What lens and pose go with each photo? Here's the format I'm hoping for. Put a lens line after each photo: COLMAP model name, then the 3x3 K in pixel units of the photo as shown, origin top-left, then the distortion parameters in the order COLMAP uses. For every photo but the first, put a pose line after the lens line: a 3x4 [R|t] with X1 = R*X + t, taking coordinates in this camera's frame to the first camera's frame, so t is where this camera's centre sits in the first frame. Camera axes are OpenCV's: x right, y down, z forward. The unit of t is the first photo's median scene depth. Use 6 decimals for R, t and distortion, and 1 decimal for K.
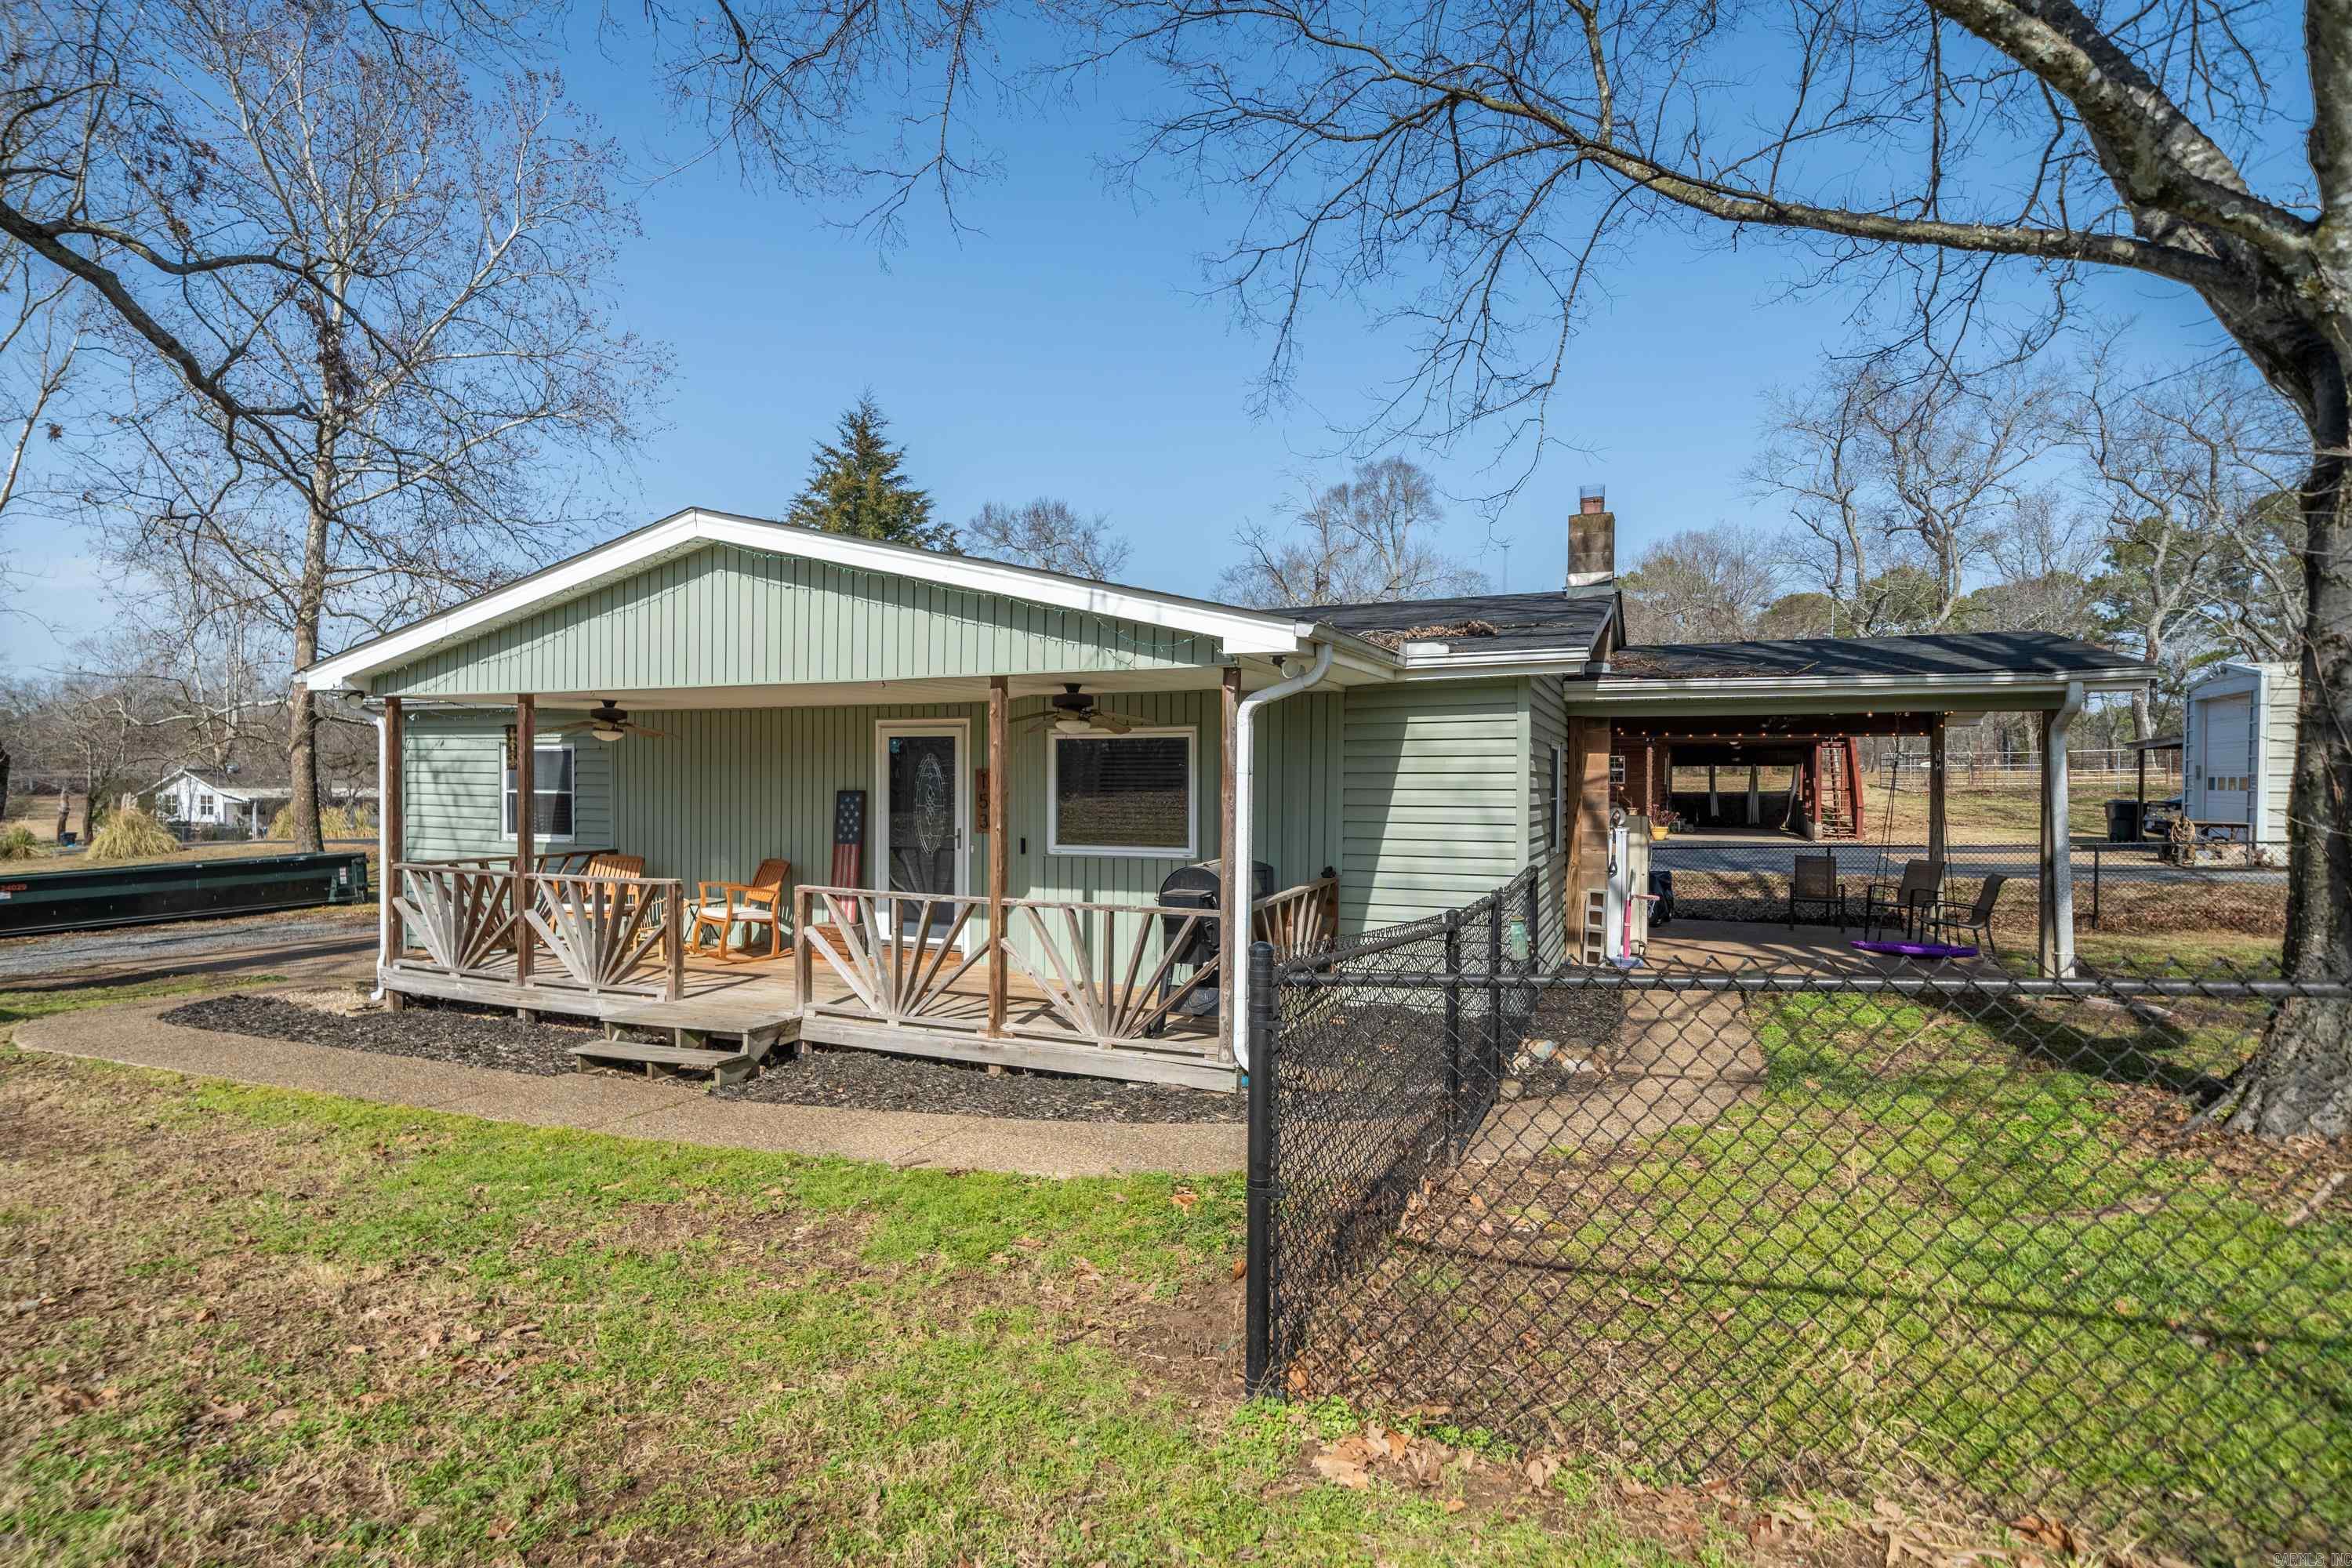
lens RADIAL K [[1172.3, 0, 1177.0], [0, 1172.3, 797.8], [0, 0, 1]] dist [0.007052, -0.000282]
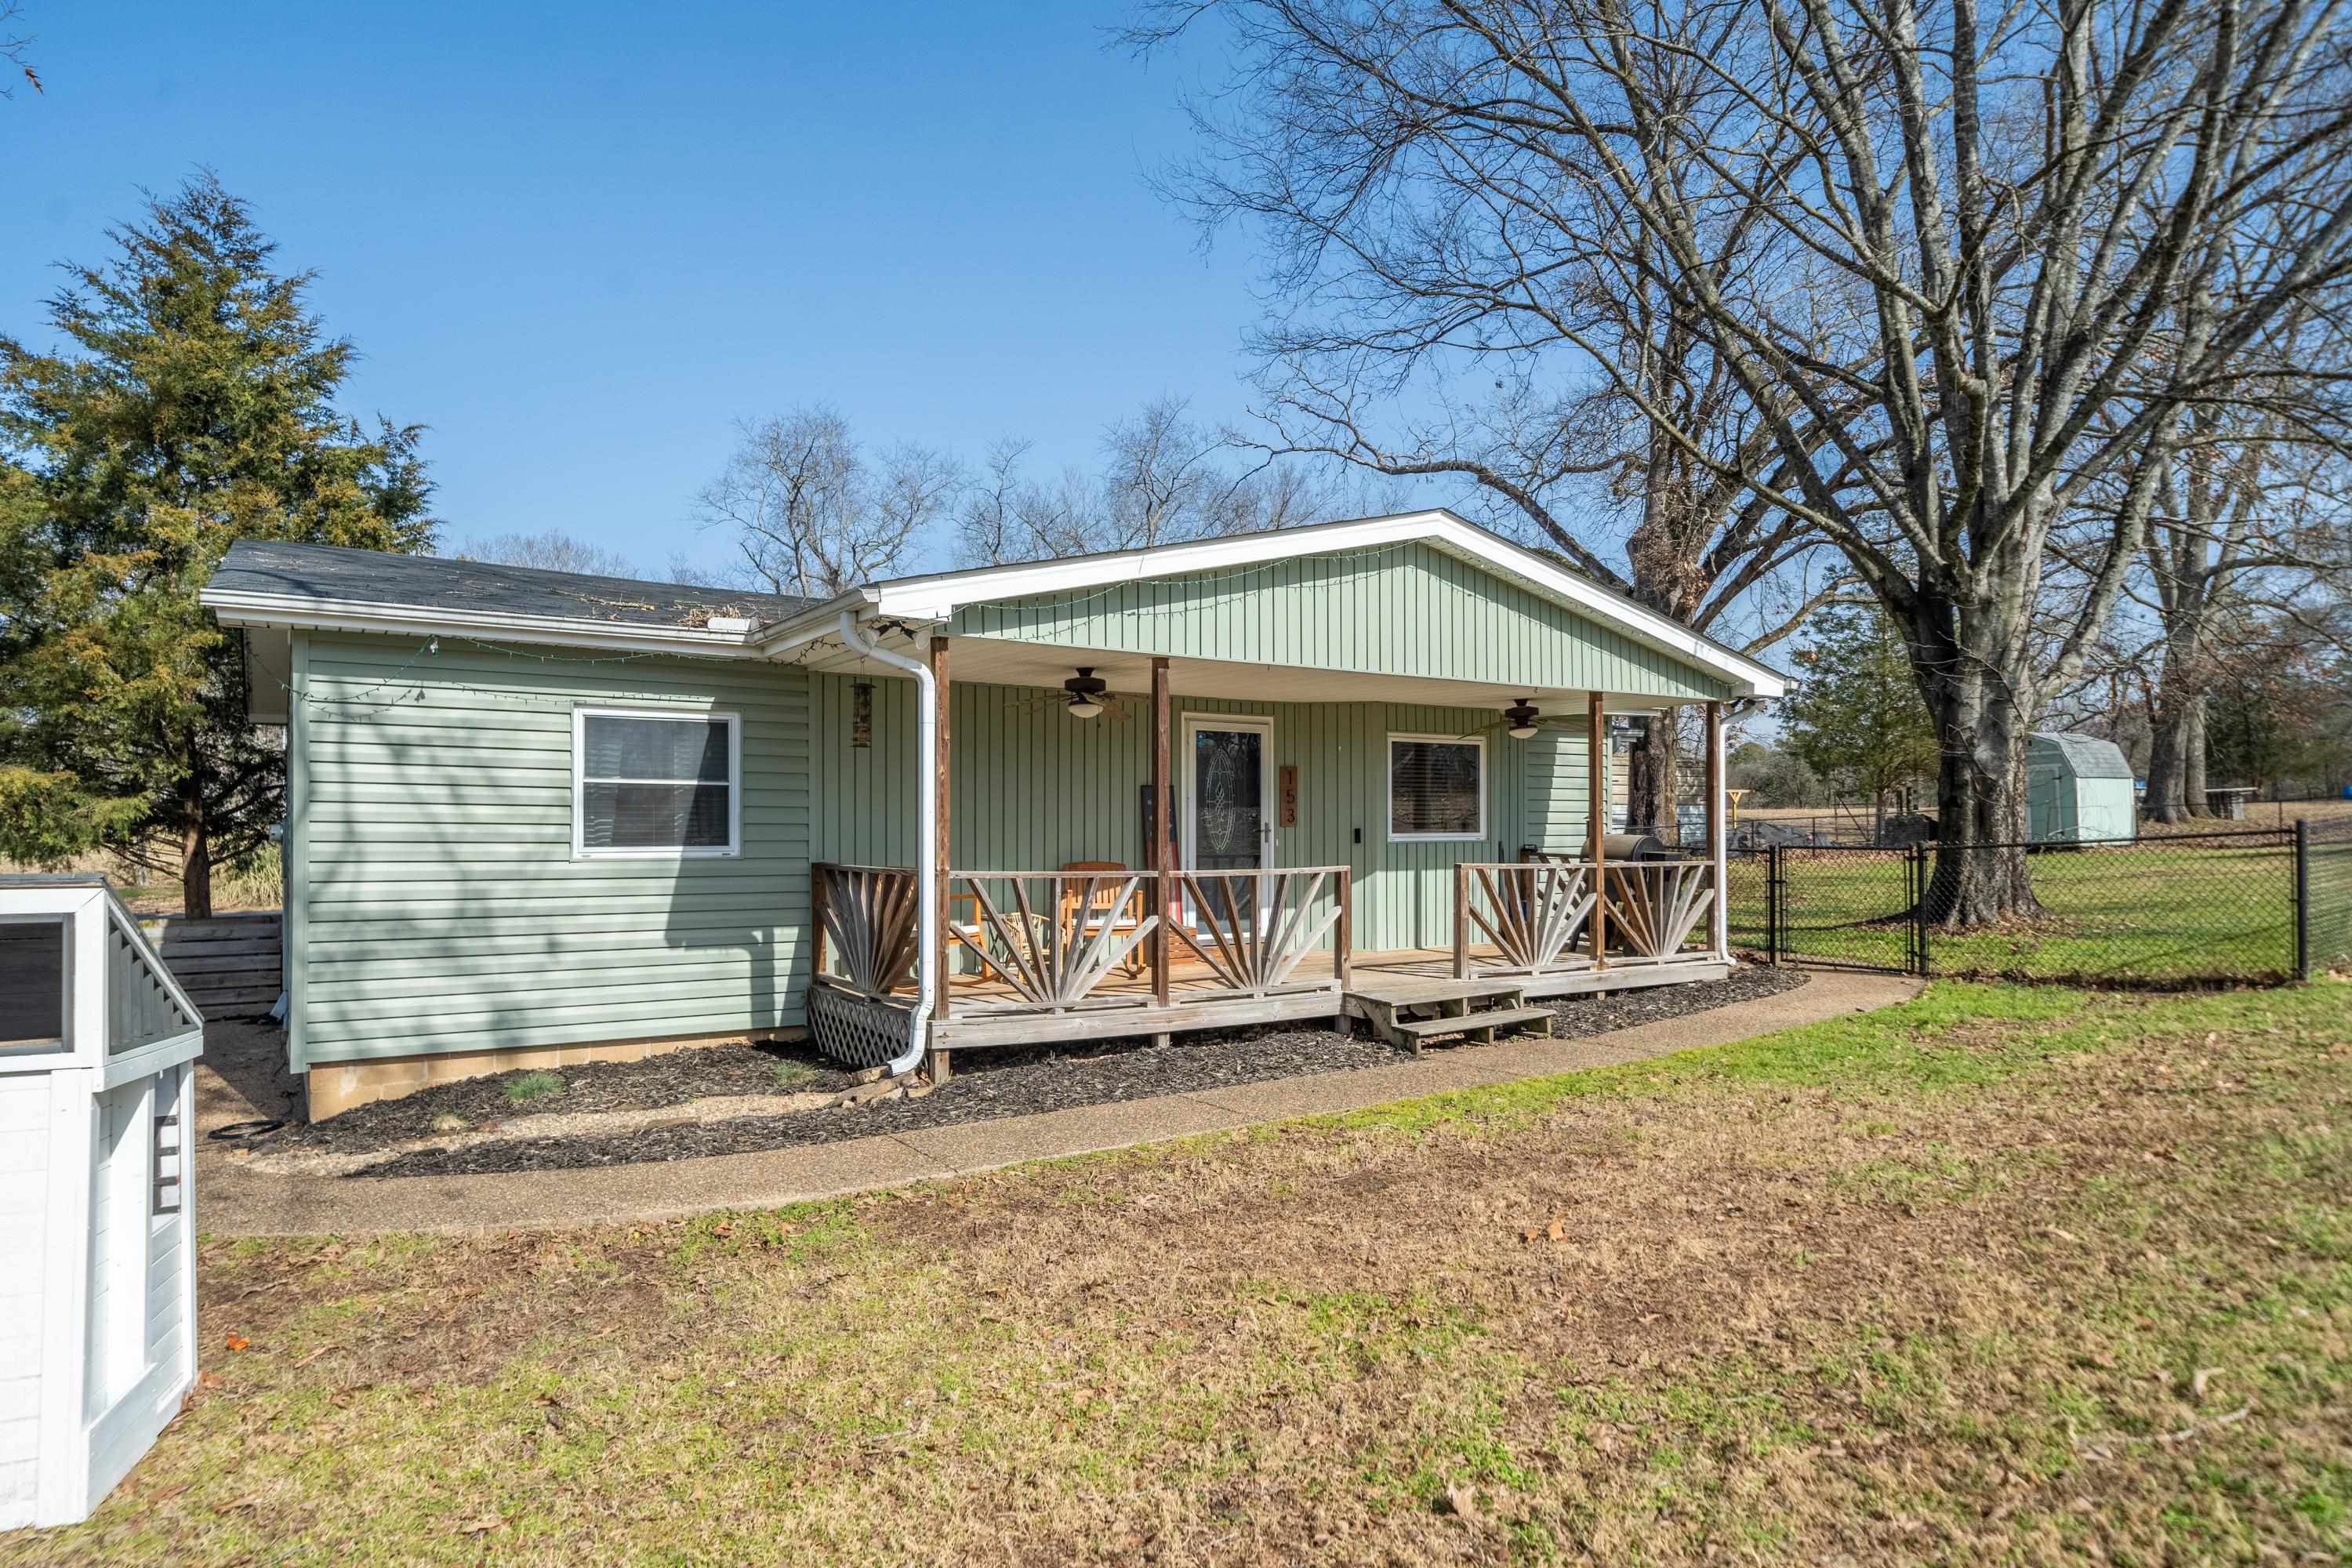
lens RADIAL K [[1346.0, 0, 1151.3], [0, 1346.0, 818.9], [0, 0, 1]] dist [-0.000490, -0.001330]
pose [[0.561835, -0.001007, 0.827248, -1.045661], [0.014201, 0.999864, -0.008428, 0.026710], [-0.827127, 0.016483, 0.561773, 0.360169]]
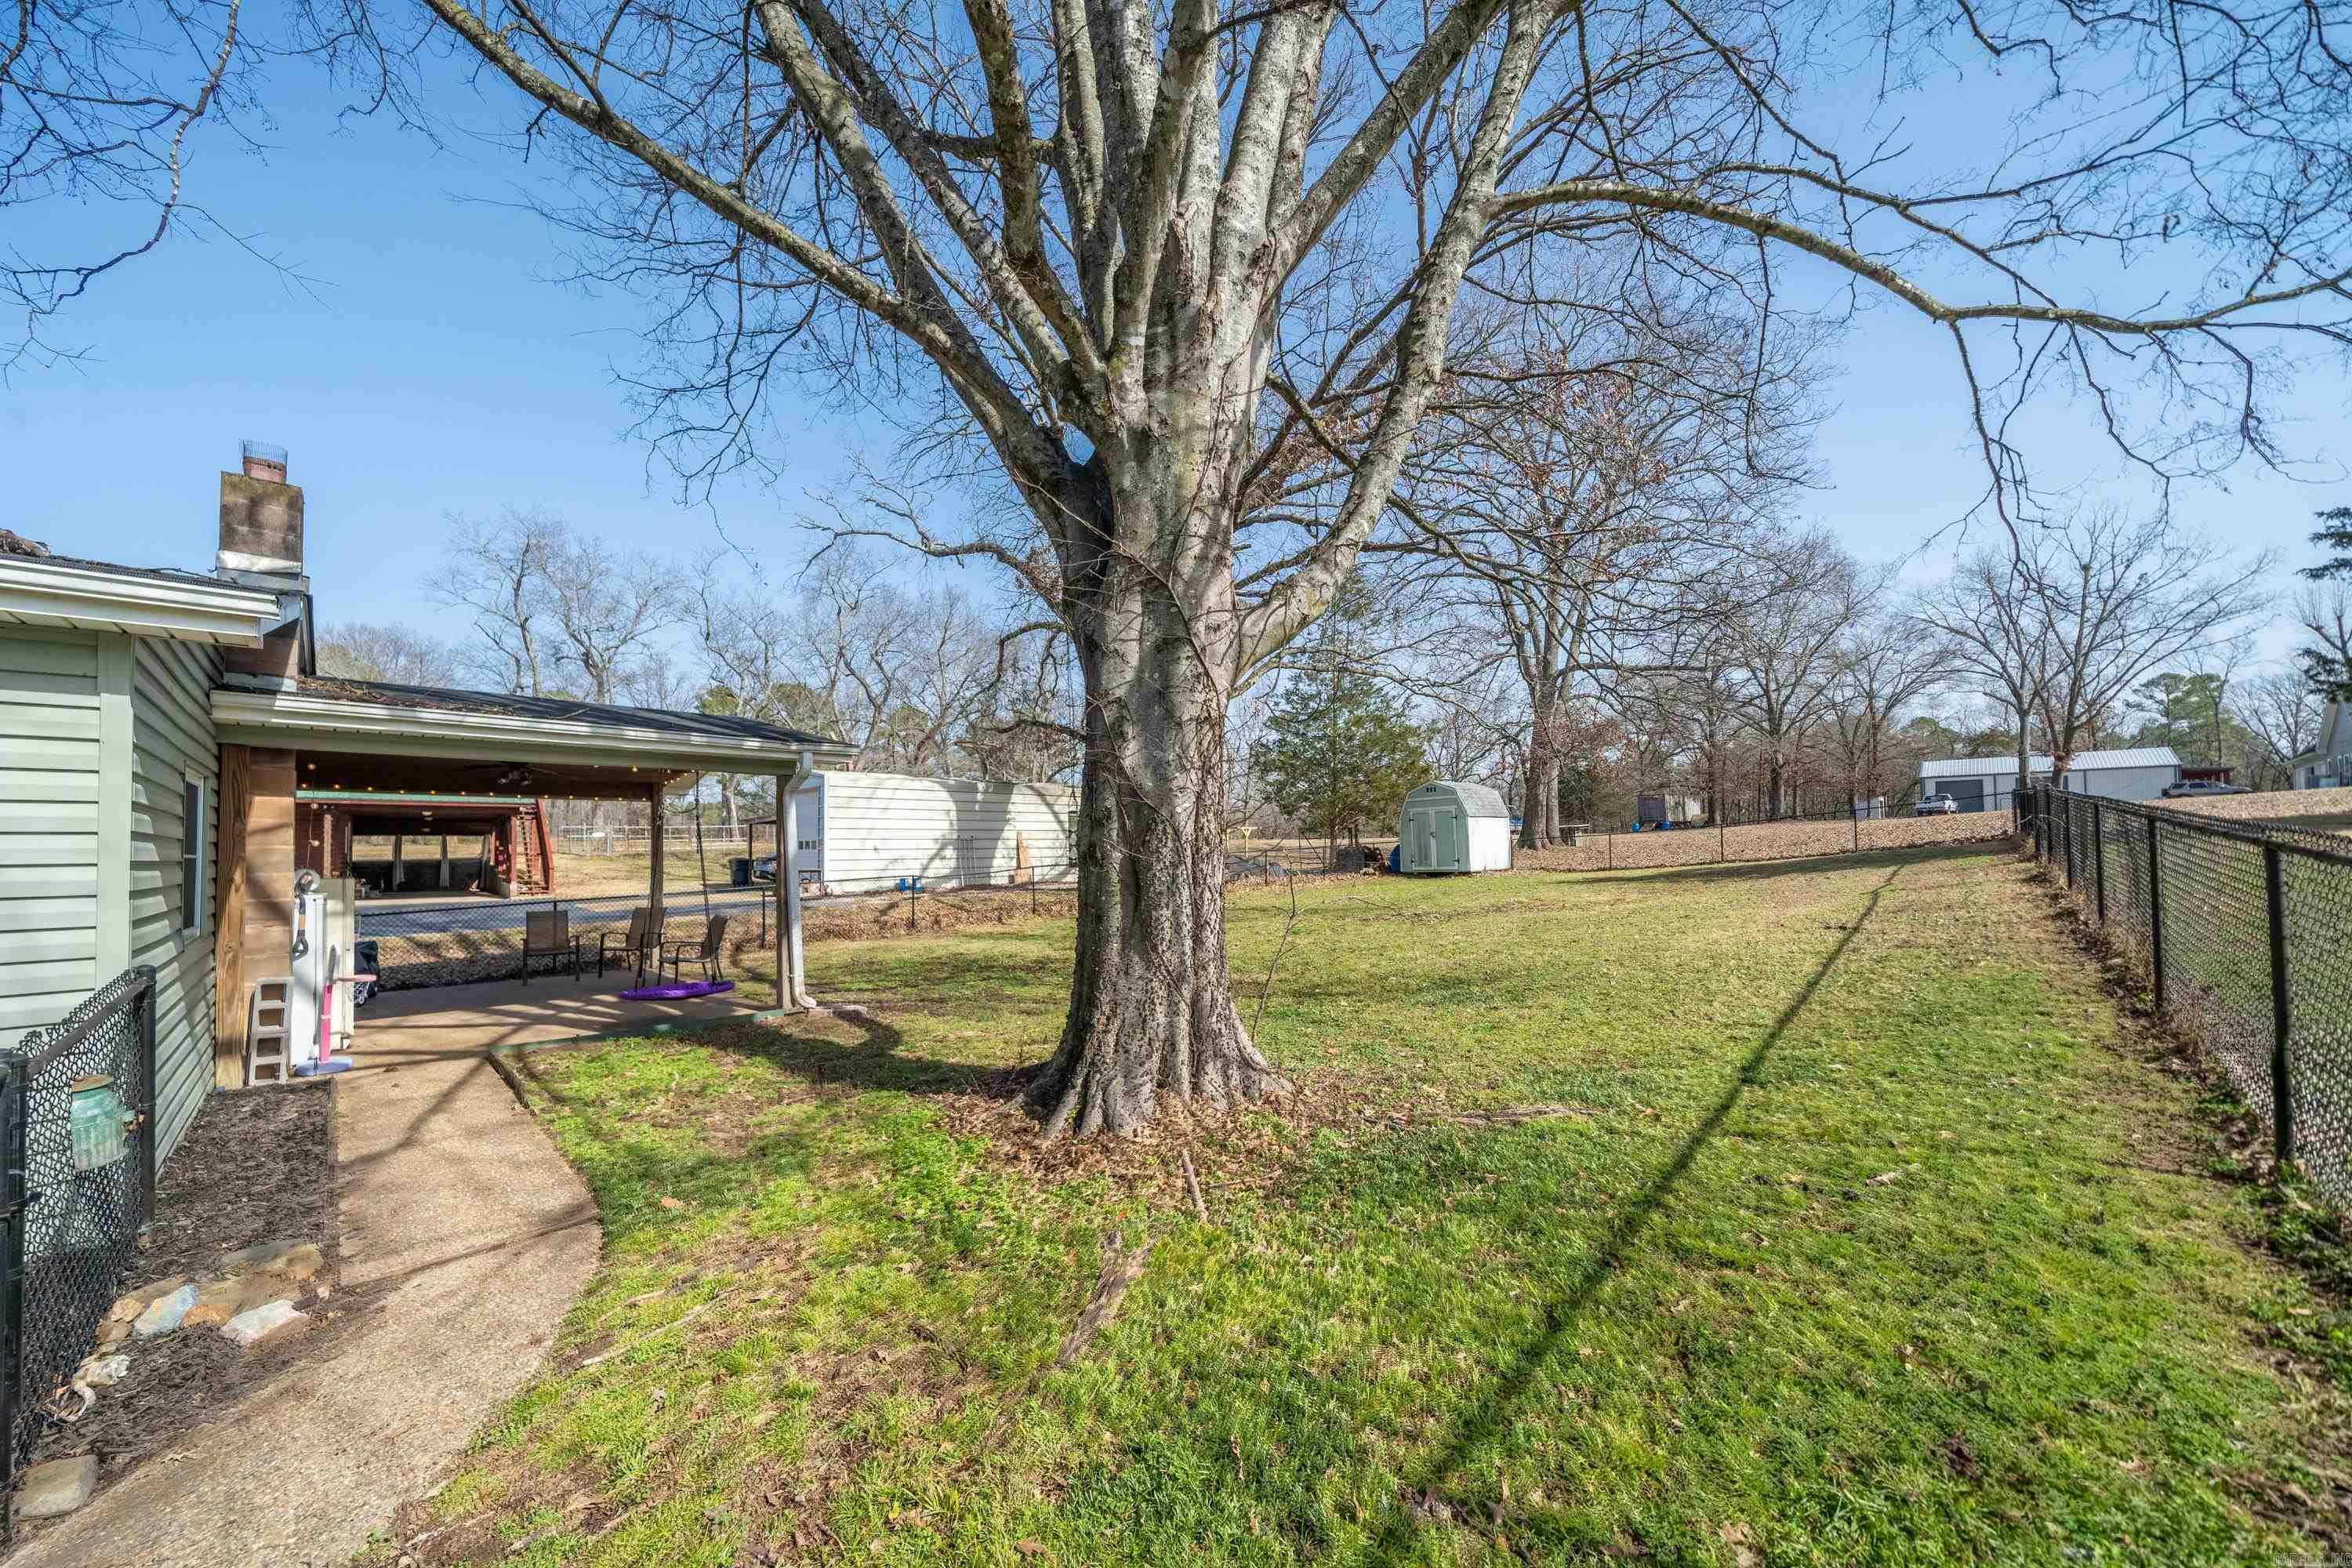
lens RADIAL K [[825.8, 0, 1148.0], [0, 825.8, 831.8], [0, 0, 1]] dist [-0.003481, -0.000115]
pose [[0.385148, 0.010910, 0.922790, 0.087300], [0.023865, 0.999478, -0.021777, 0.009438], [-0.922546, 0.030410, 0.384687, 0.278770]]
